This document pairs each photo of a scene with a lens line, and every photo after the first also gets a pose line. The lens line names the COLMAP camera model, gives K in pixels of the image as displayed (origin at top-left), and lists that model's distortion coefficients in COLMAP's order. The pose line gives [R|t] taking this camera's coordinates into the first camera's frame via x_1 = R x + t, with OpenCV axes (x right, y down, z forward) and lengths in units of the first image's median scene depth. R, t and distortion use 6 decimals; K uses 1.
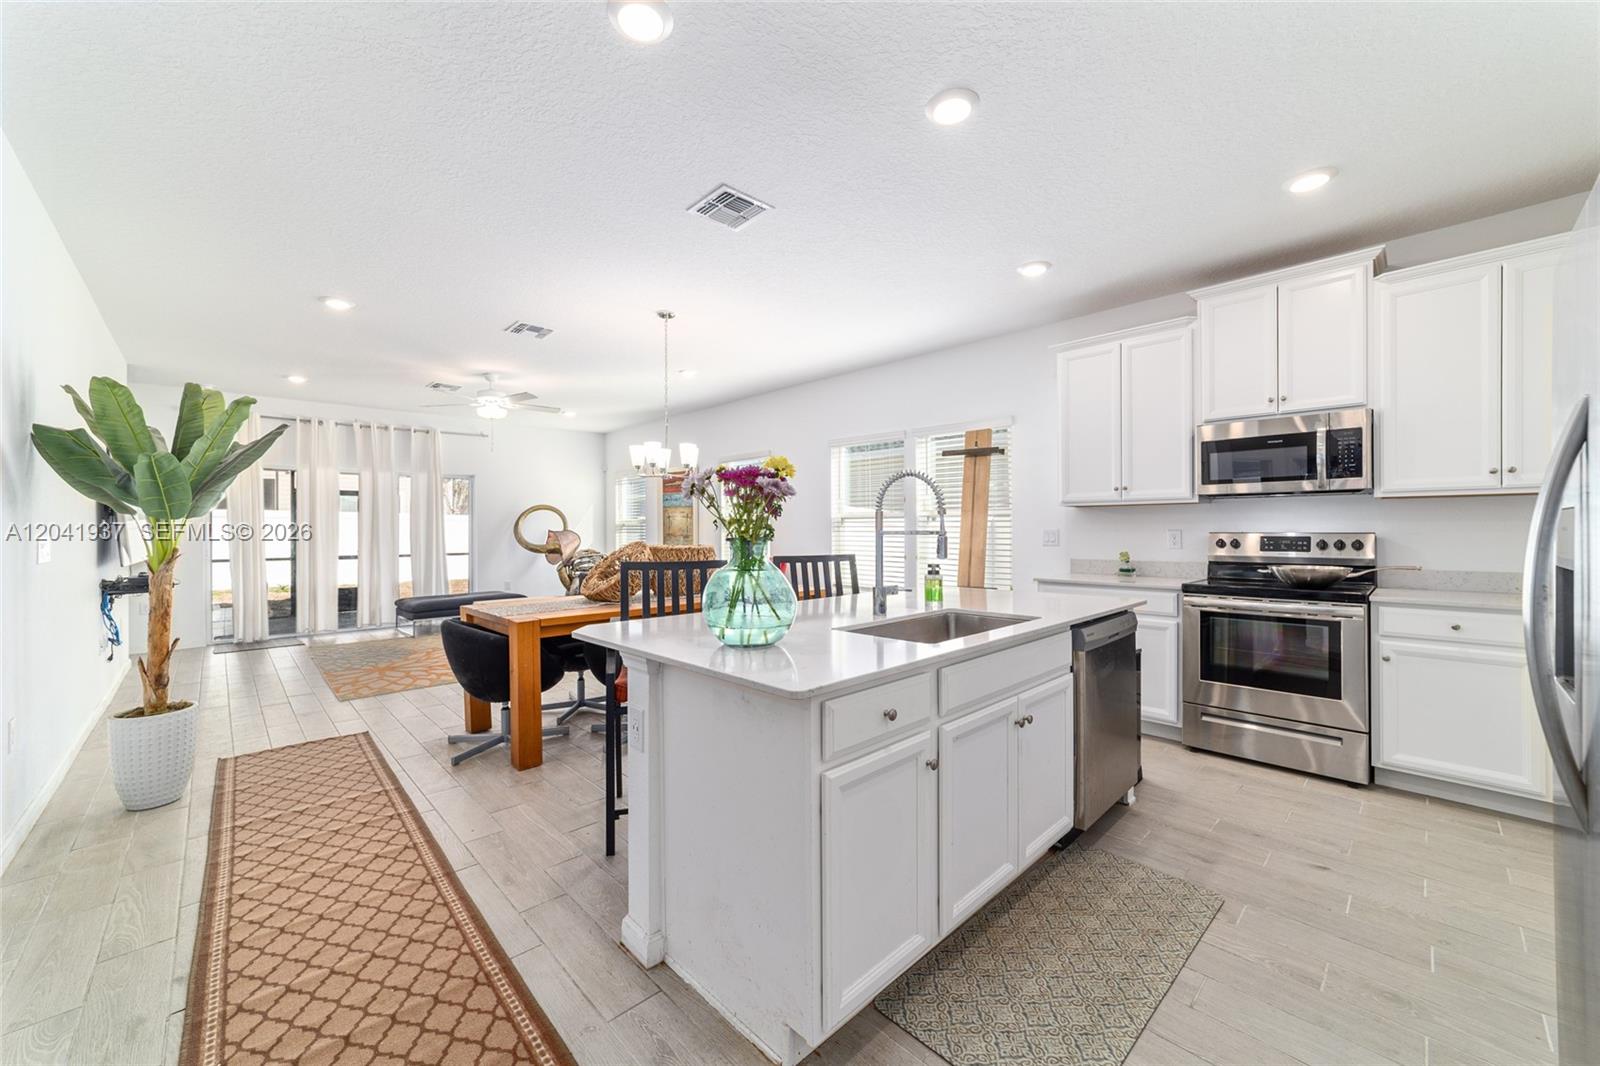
lens RADIAL K [[609.4, 0, 800.0], [0, 609.4, 533.0], [0, 0, 1]] dist [-0.031496, -0.000002]
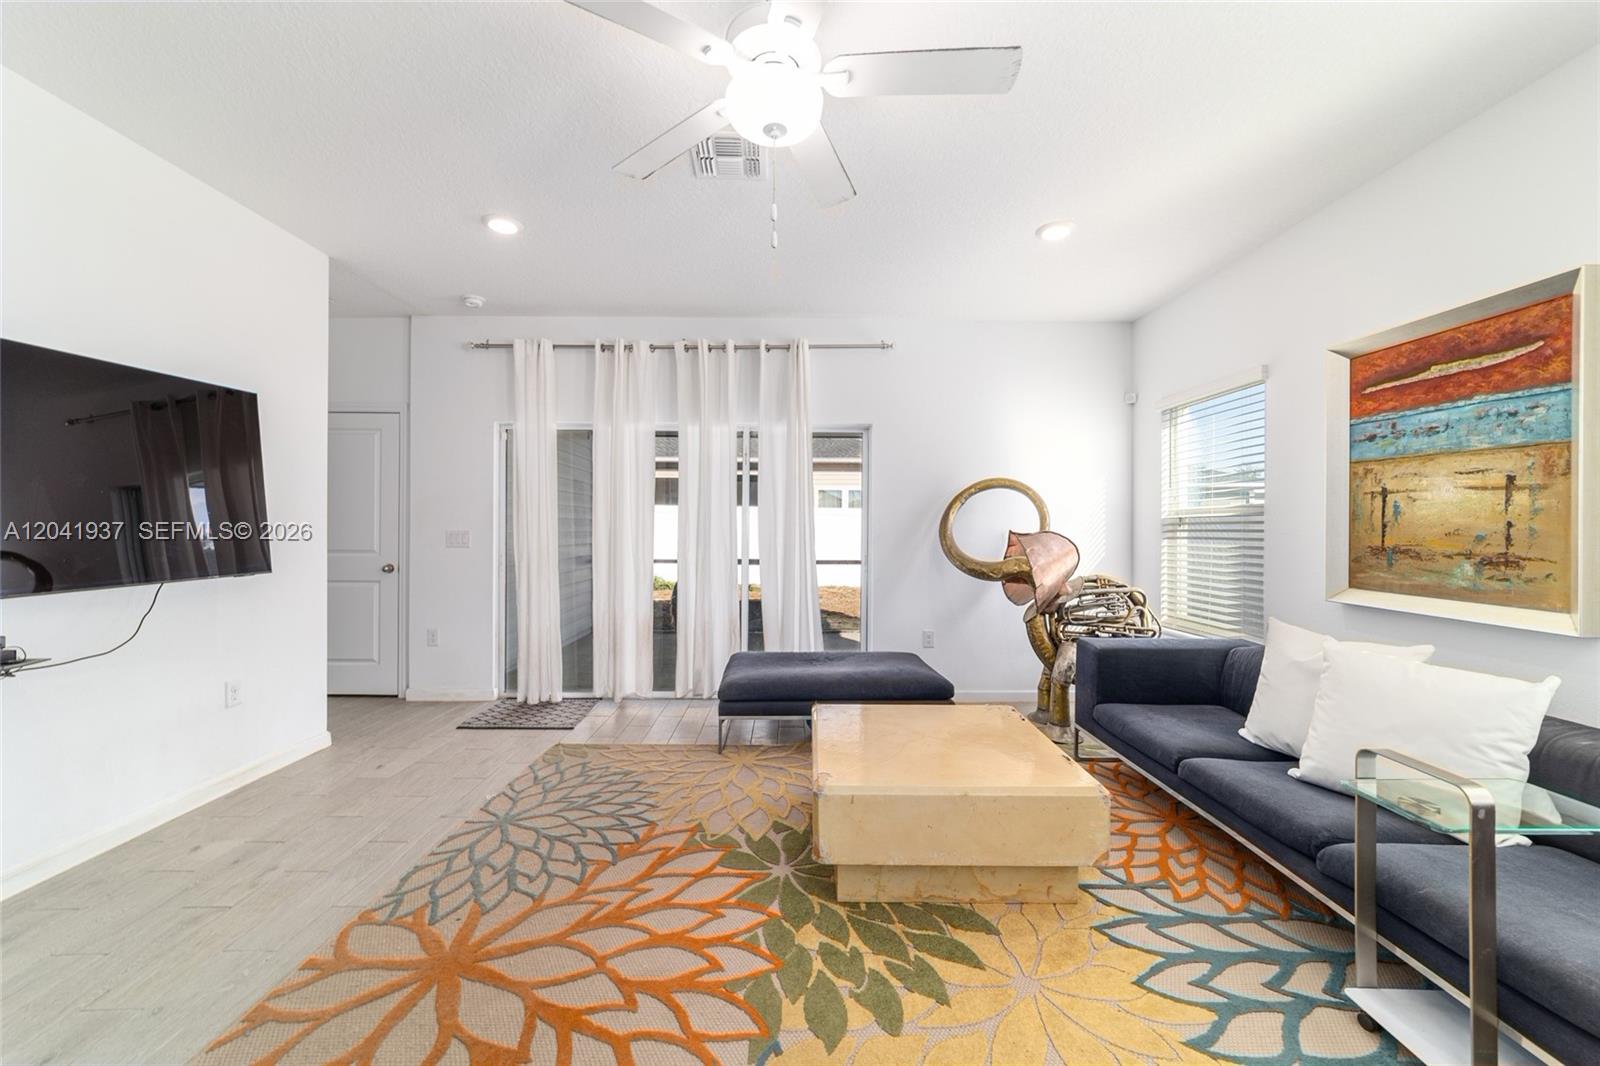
lens RADIAL K [[630.6, 0, 800.0], [0, 630.6, 533.0], [0, 0, 1]] dist [-0.002384, 0.000005]
pose [[0.739737, 0.012372, -0.672783, -0.287545], [-0.008840, 0.999923, 0.008668, -0.008232], [0.672838, -0.000465, 0.739789, 0.743142]]
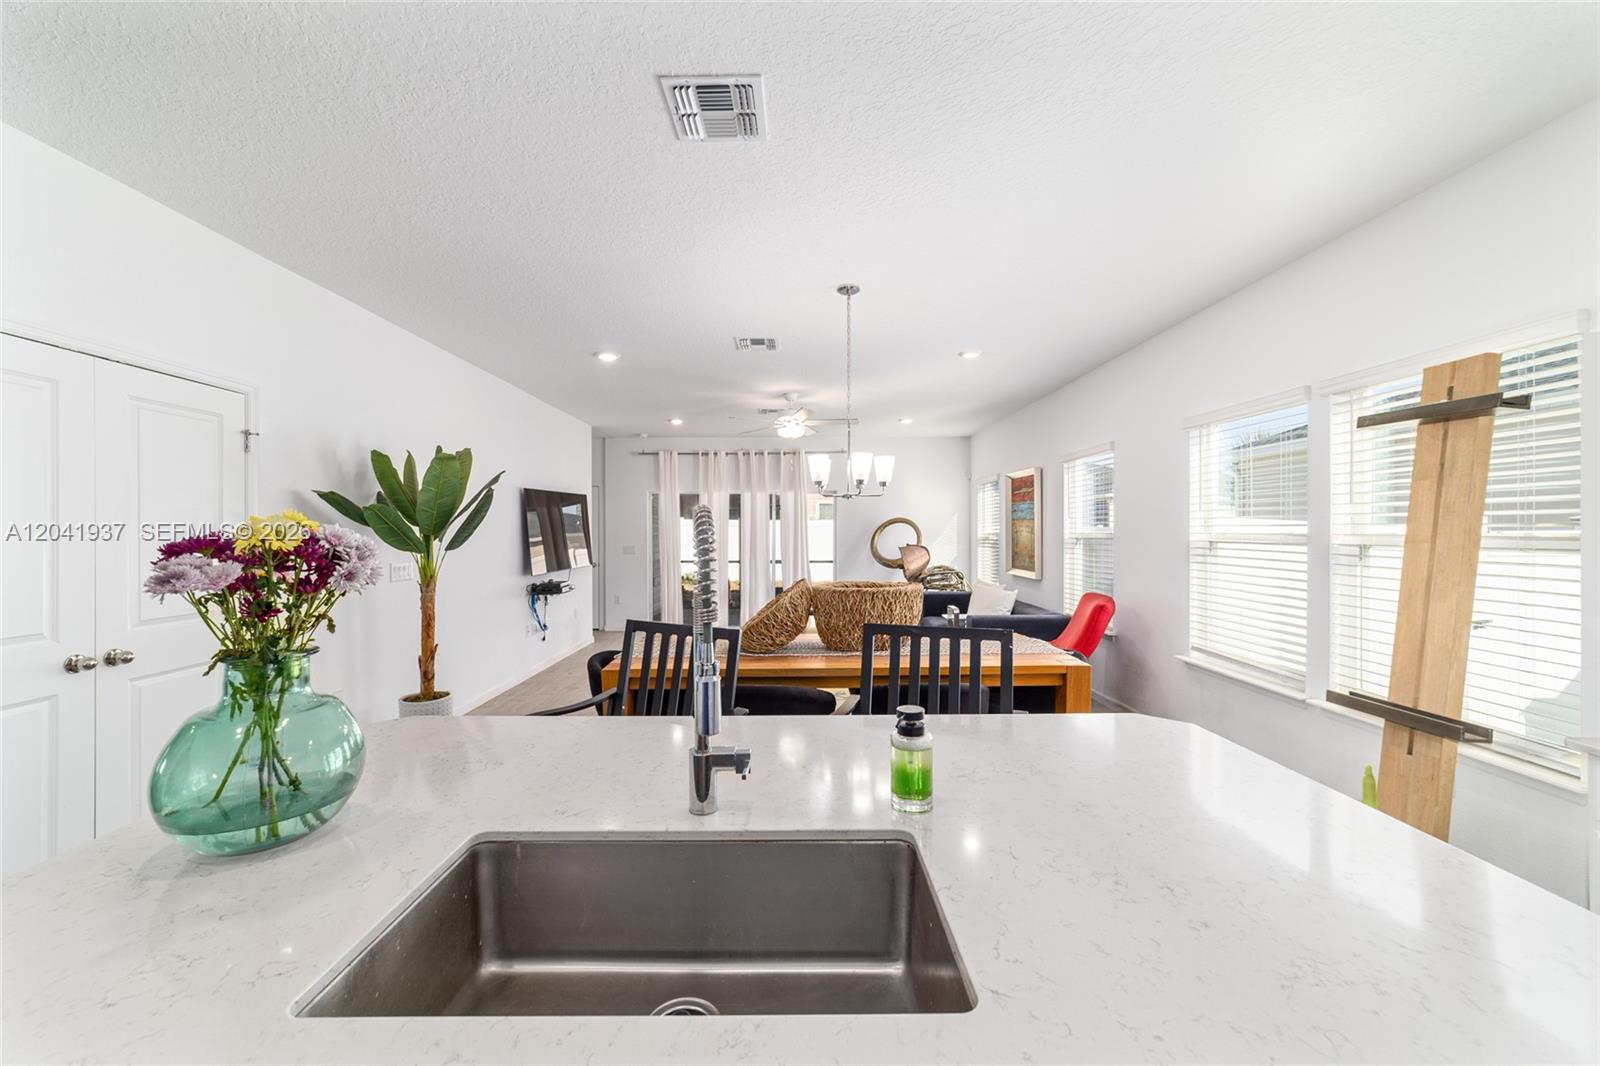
lens RADIAL K [[609.4, 0, 800.0], [0, 609.4, 533.0], [0, 0, 1]] dist [-0.031496, -0.000002]
pose [[0.713955, 0.003847, -0.700181, 0.199757], [-0.004103, 0.999991, 0.001310, -0.032641], [0.700179, 0.001938, 0.713965, 0.281560]]
